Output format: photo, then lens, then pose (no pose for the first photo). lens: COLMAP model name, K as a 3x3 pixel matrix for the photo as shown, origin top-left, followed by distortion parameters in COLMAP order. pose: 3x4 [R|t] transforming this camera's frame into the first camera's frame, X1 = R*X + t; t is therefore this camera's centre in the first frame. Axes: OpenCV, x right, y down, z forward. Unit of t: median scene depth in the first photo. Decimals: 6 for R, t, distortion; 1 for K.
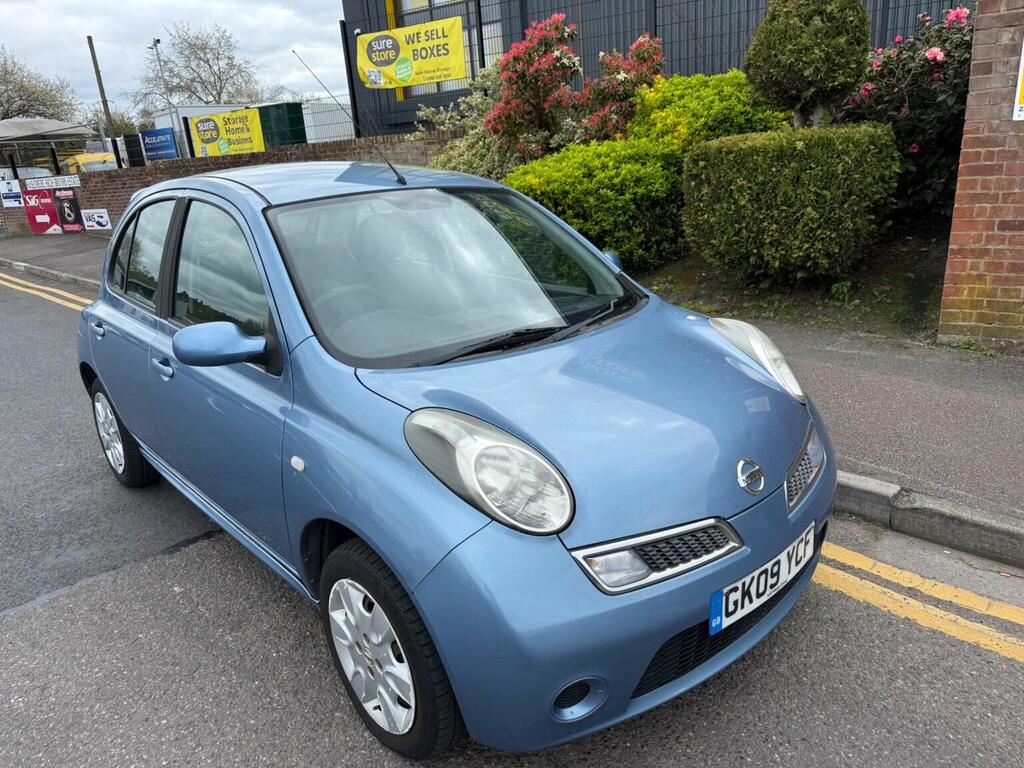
lens RADIAL K [[683.0, 0, 510.9], [0, 683.0, 379.6], [0, 0, 1]] dist [0.003596, 0.002162]
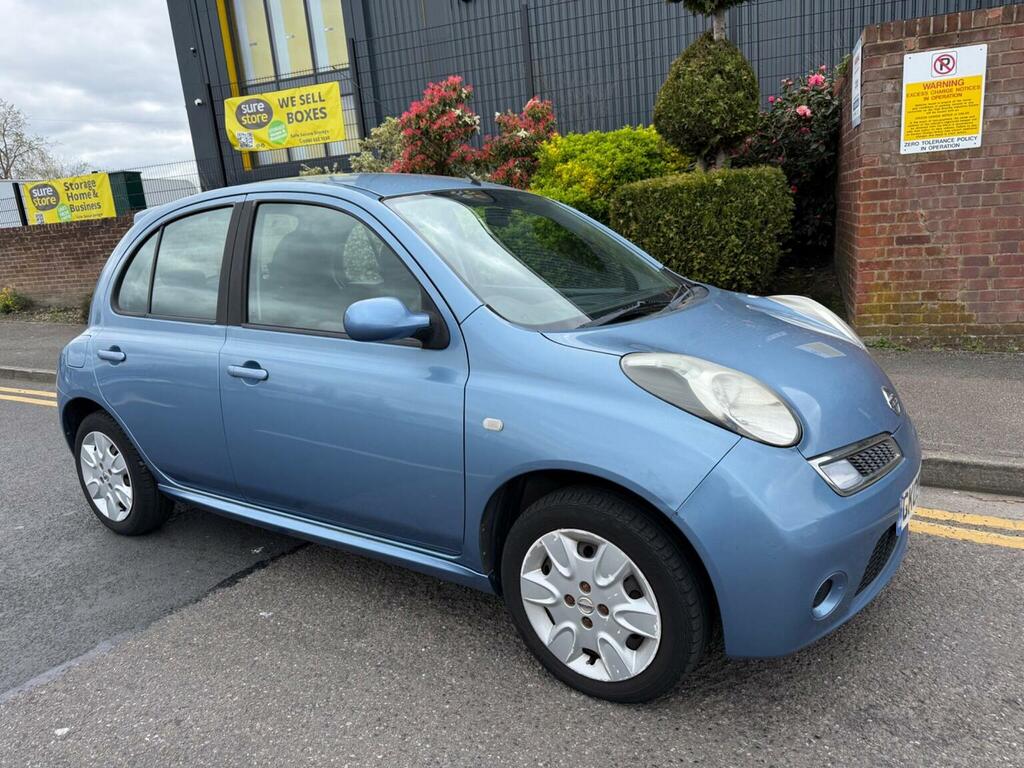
lens RADIAL K [[675.2, 0, 512.0], [0, 675.2, 384.0], [0, 0, 1]] dist [0.049292, -0.055208]
pose [[0.974952, -0.064753, 0.212781, -0.159412], [0.083556, 0.993239, -0.080590, 0.047429], [-0.206124, 0.096350, 0.973771, 0.004371]]
